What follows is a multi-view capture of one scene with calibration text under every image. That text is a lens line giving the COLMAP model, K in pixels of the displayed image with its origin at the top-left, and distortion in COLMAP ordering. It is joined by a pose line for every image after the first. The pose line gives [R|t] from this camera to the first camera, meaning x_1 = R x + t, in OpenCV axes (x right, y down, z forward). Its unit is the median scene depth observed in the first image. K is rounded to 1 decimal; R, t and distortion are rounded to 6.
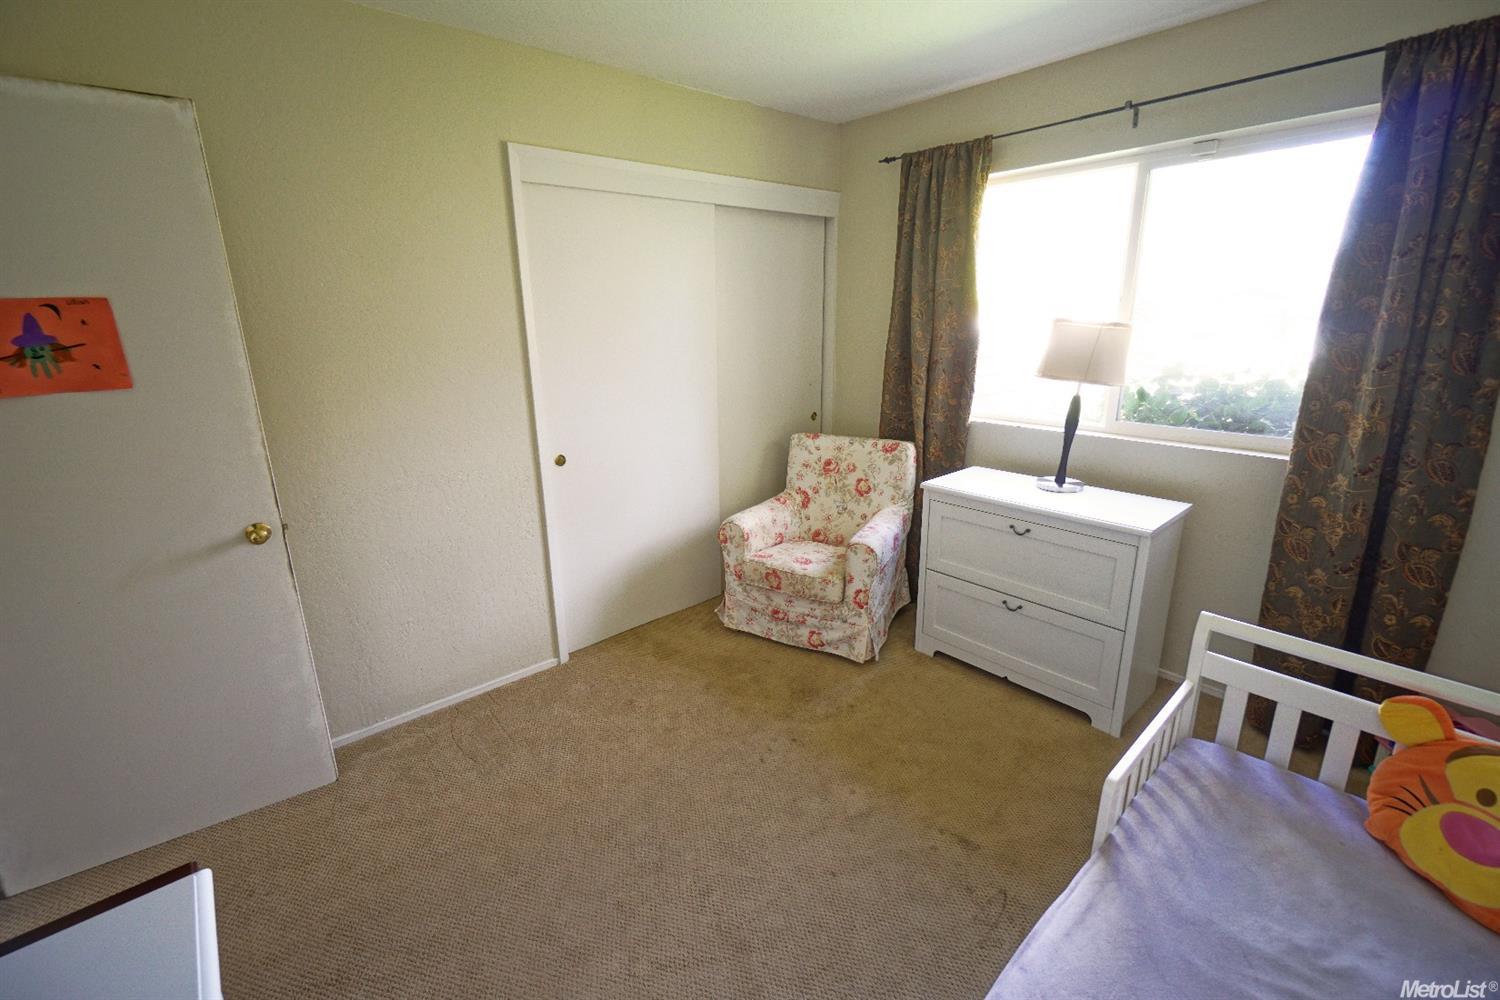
lens RADIAL K [[649.3, 0, 754.7], [0, 649.3, 492.8], [0, 0, 1]] dist [-0.003244, 0.002414]
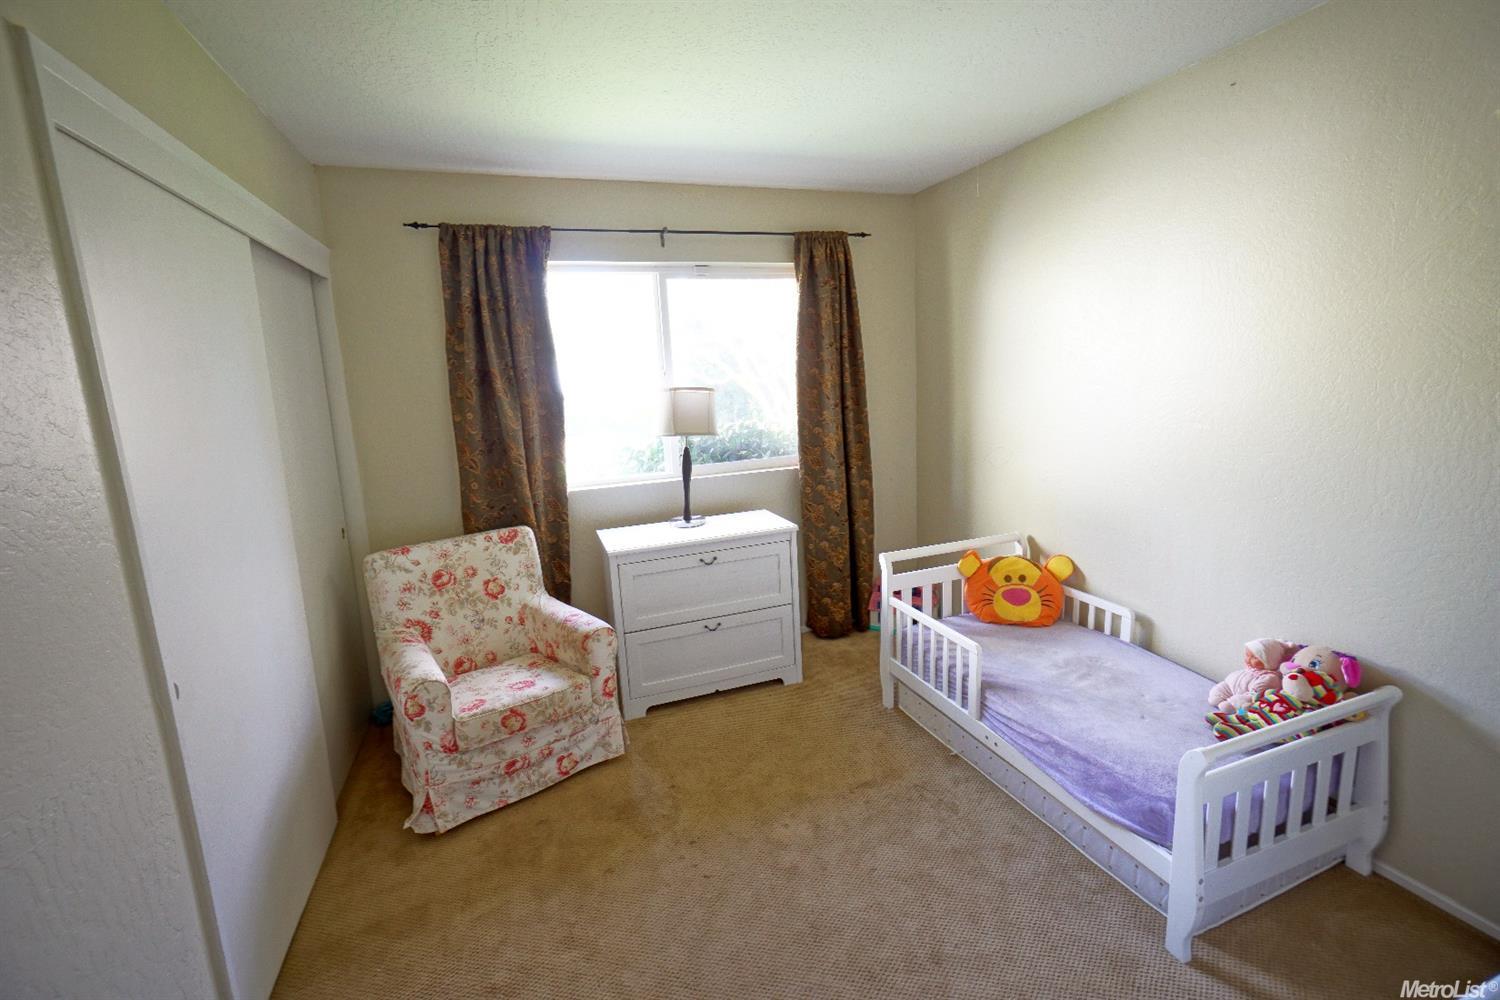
lens RADIAL K [[649.3, 0, 748.4], [0, 649.3, 488.5], [0, 0, 1]] dist [-0.003244, 0.002414]
pose [[0.368253, -0.162347, 0.915442, -0.534139], [0.291346, 0.955193, 0.052197, -0.092205], [-0.882897, 0.247489, 0.399051, 0.365631]]
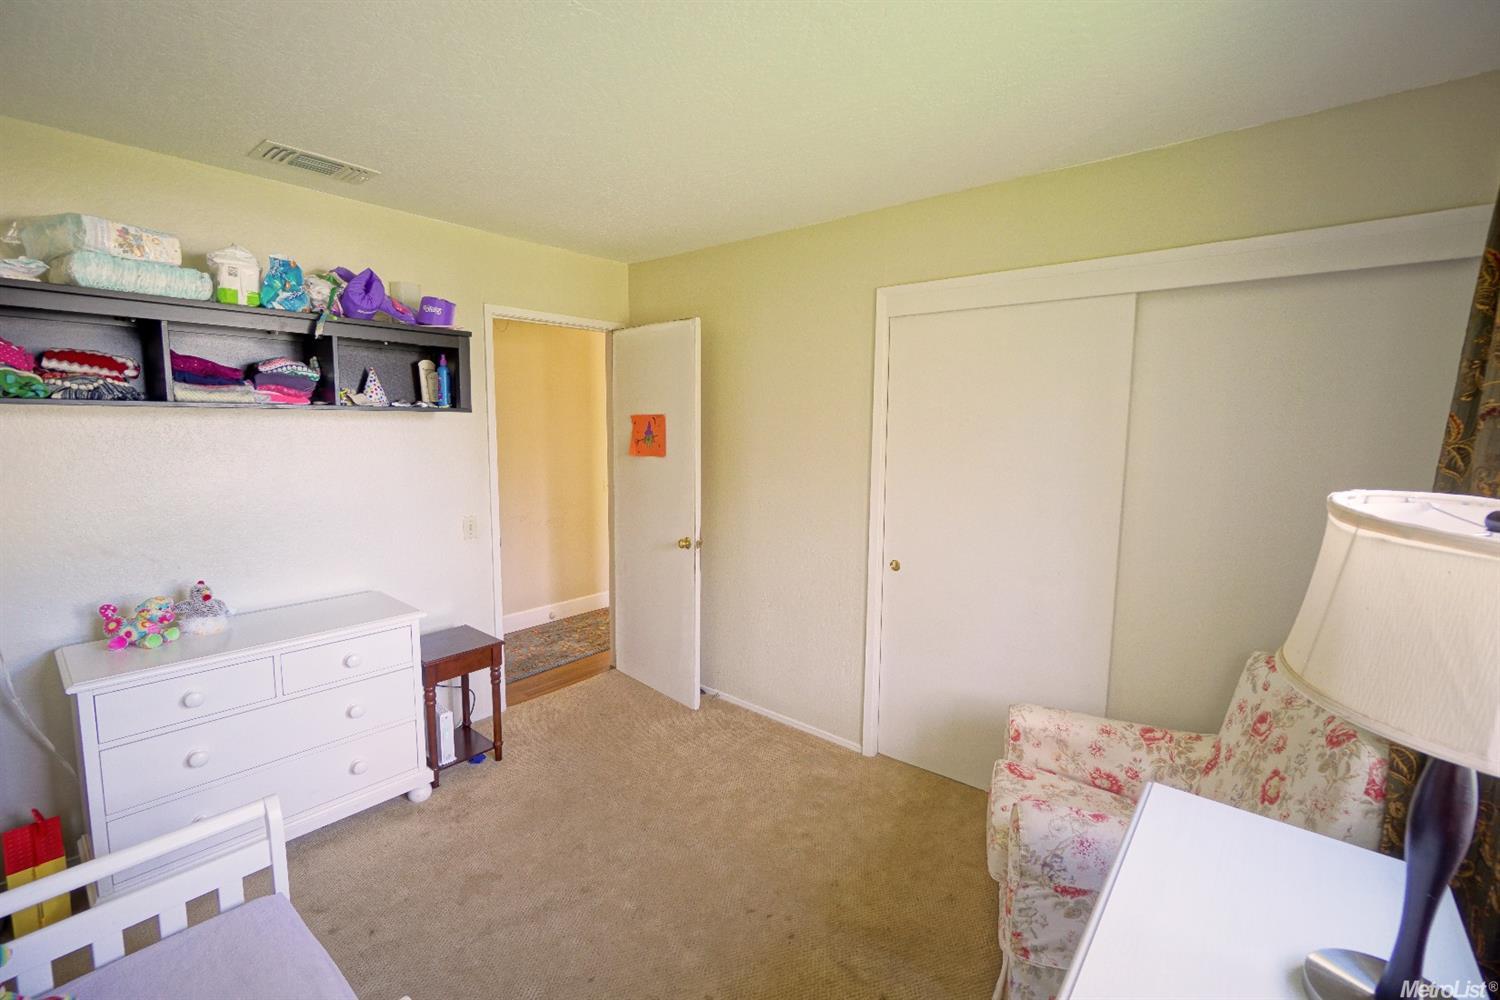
lens RADIAL K [[649.3, 0, 749.2], [0, 649.3, 497.7], [0, 0, 1]] dist [-0.003244, 0.002414]
pose [[0.144057, 0.137009, -0.980039, 0.635921], [-0.278778, 0.955876, 0.092654, -0.174750], [0.949490, 0.259865, 0.175895, 0.532502]]
